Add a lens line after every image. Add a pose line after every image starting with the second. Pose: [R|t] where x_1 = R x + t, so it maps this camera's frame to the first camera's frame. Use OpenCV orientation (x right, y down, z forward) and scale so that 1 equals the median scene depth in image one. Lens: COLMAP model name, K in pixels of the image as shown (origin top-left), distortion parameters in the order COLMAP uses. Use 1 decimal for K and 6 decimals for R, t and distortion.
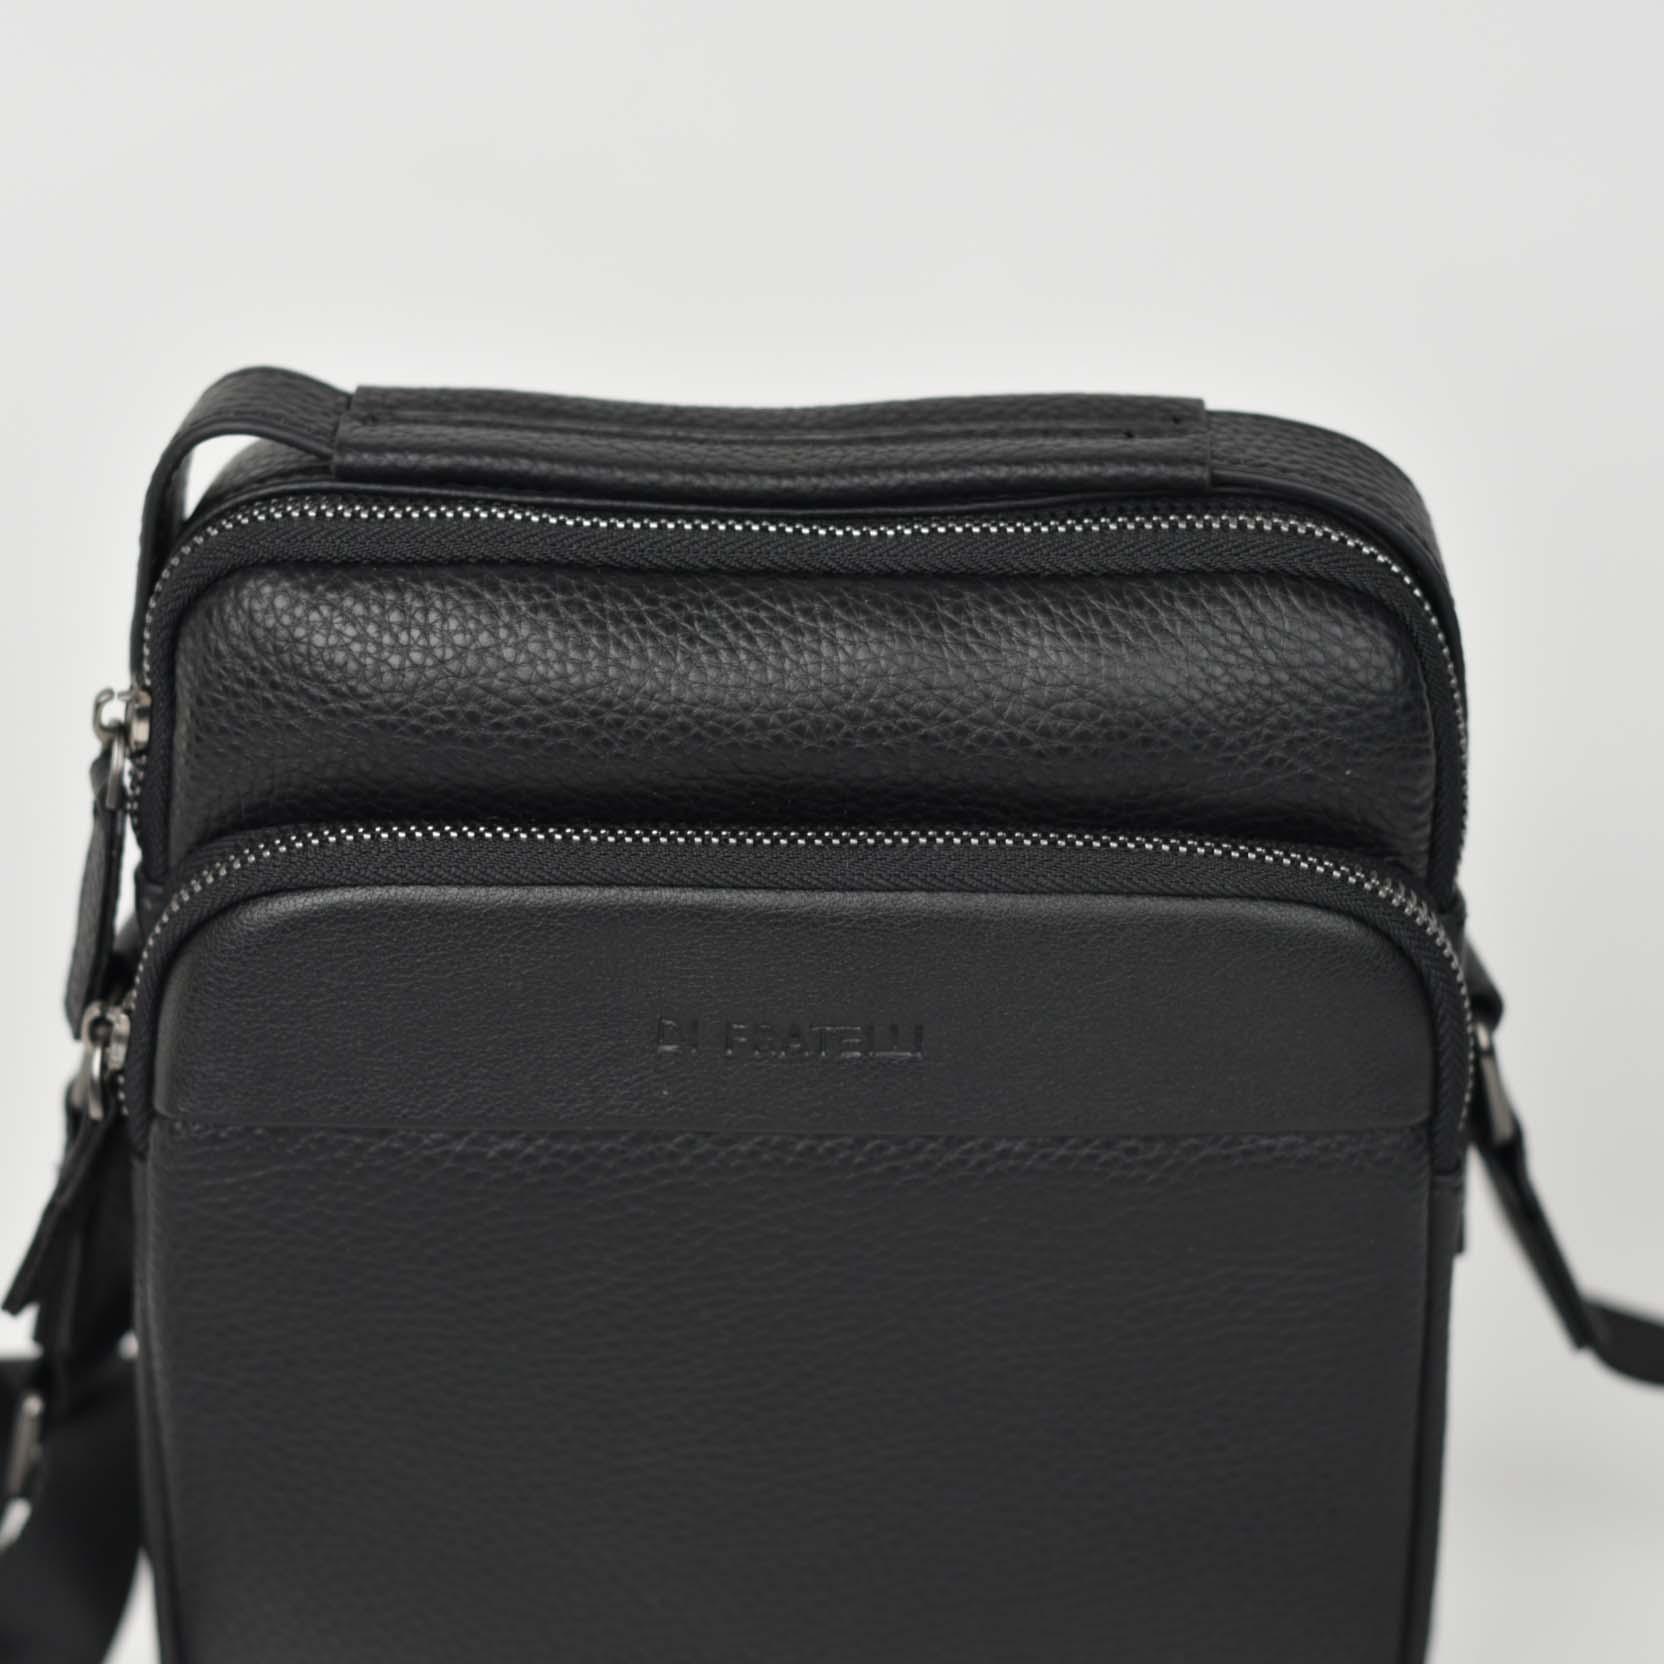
lens RADIAL K [[4735.9, 0, 832.0], [0, 4735.9, 832.0], [0, 0, 1]] dist [-0.028709, -0.425631]
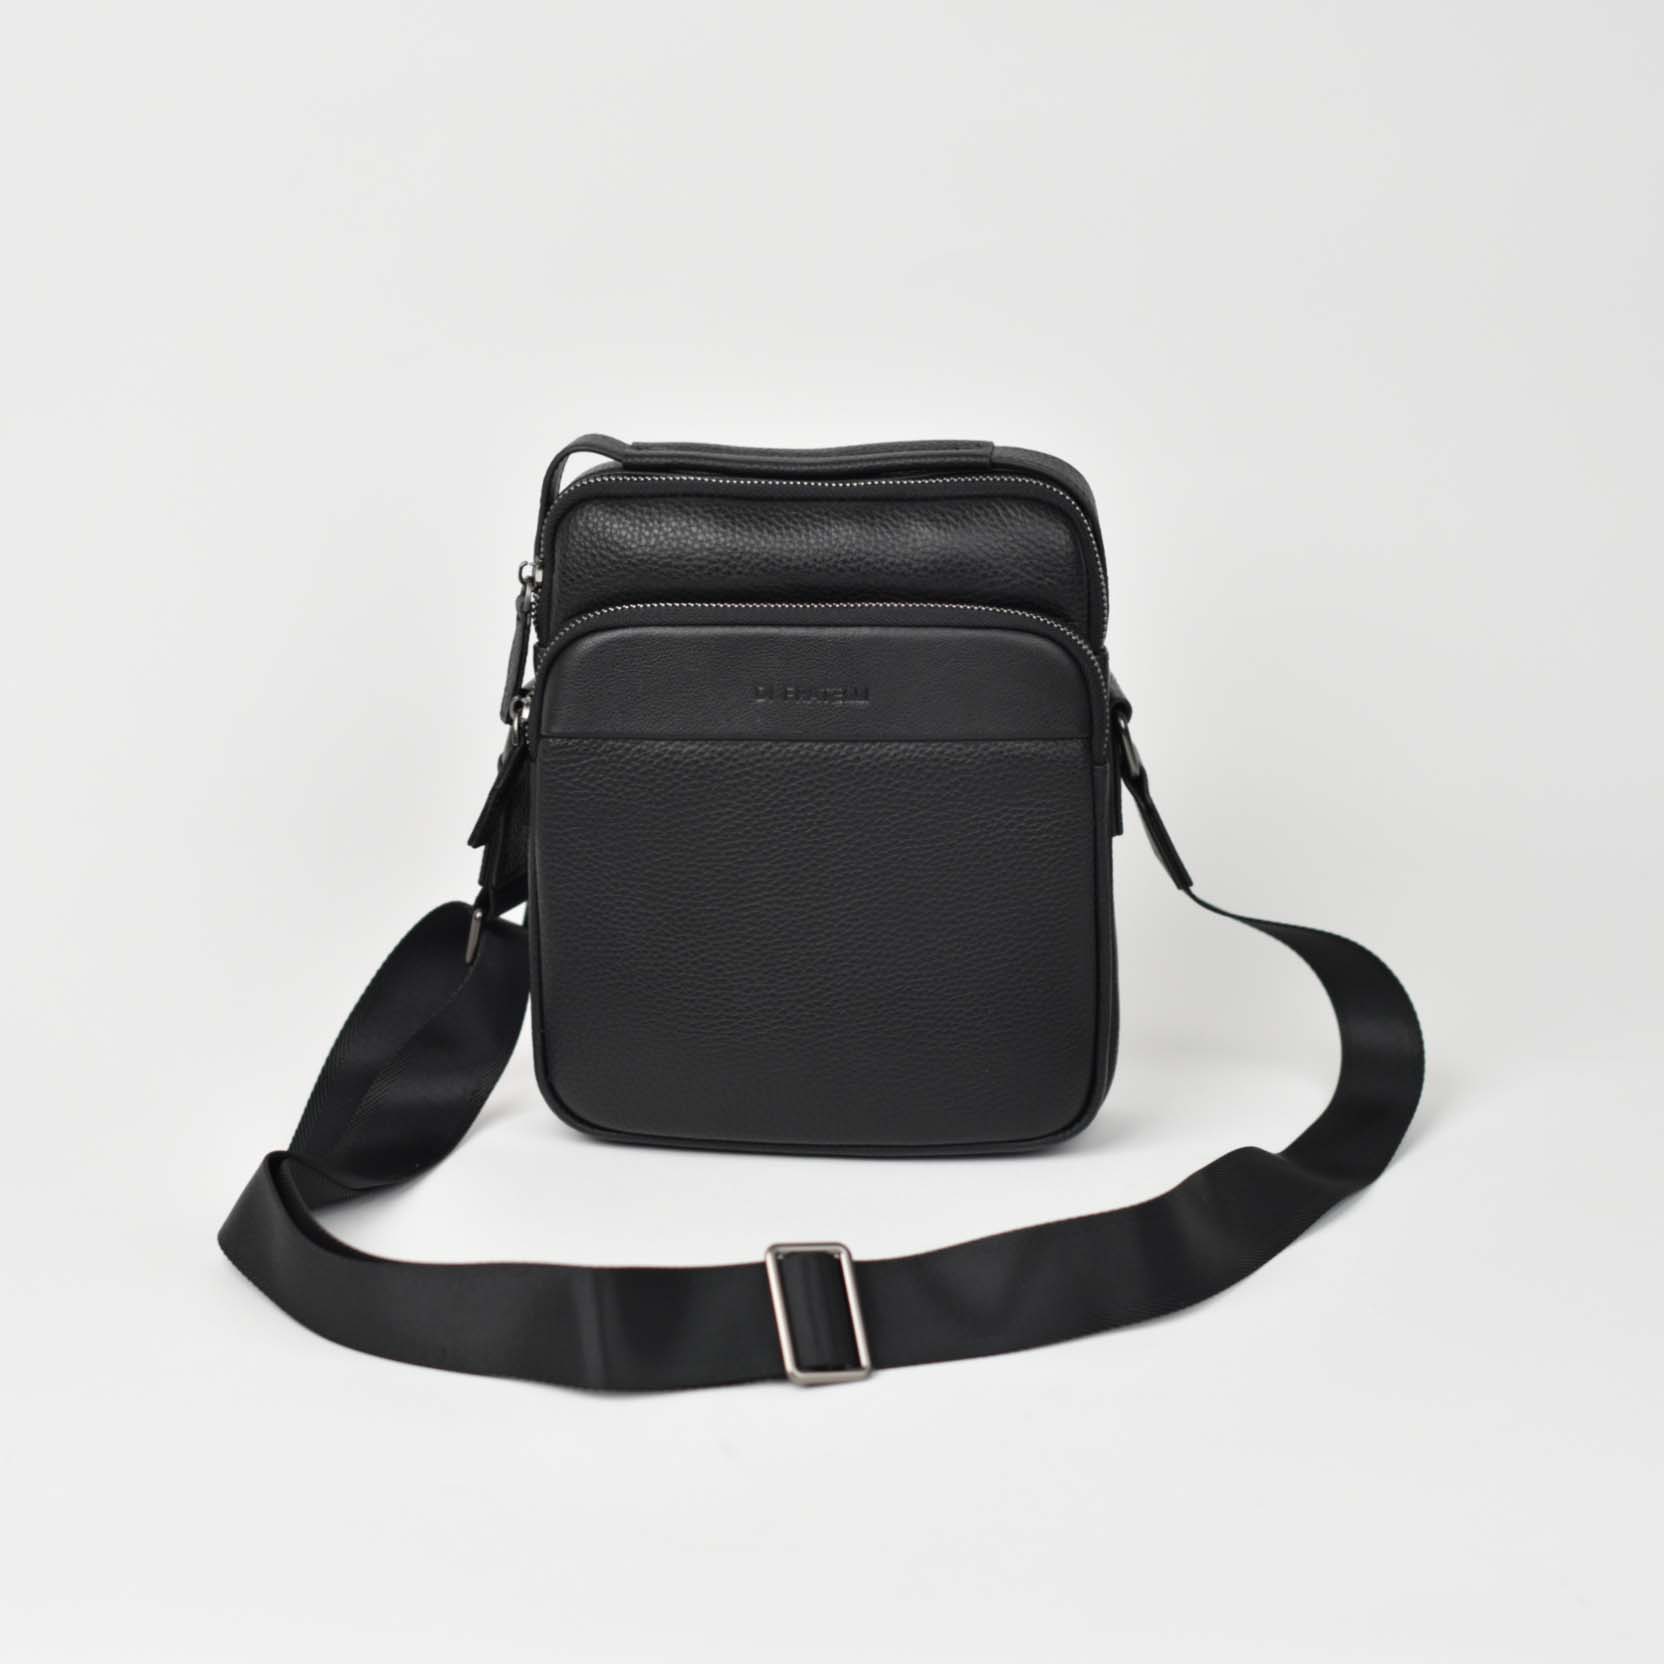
lens RADIAL K [[4735.9, 0, 832.0], [0, 4735.9, 832.0], [0, 0, 1]] dist [-0.028709, -0.425631]
pose [[0.998122, -0.002763, -0.061201, 0.146355], [-0.010078, 0.977969, -0.208509, 0.605970], [0.060429, 0.208734, 0.976104, -1.291982]]
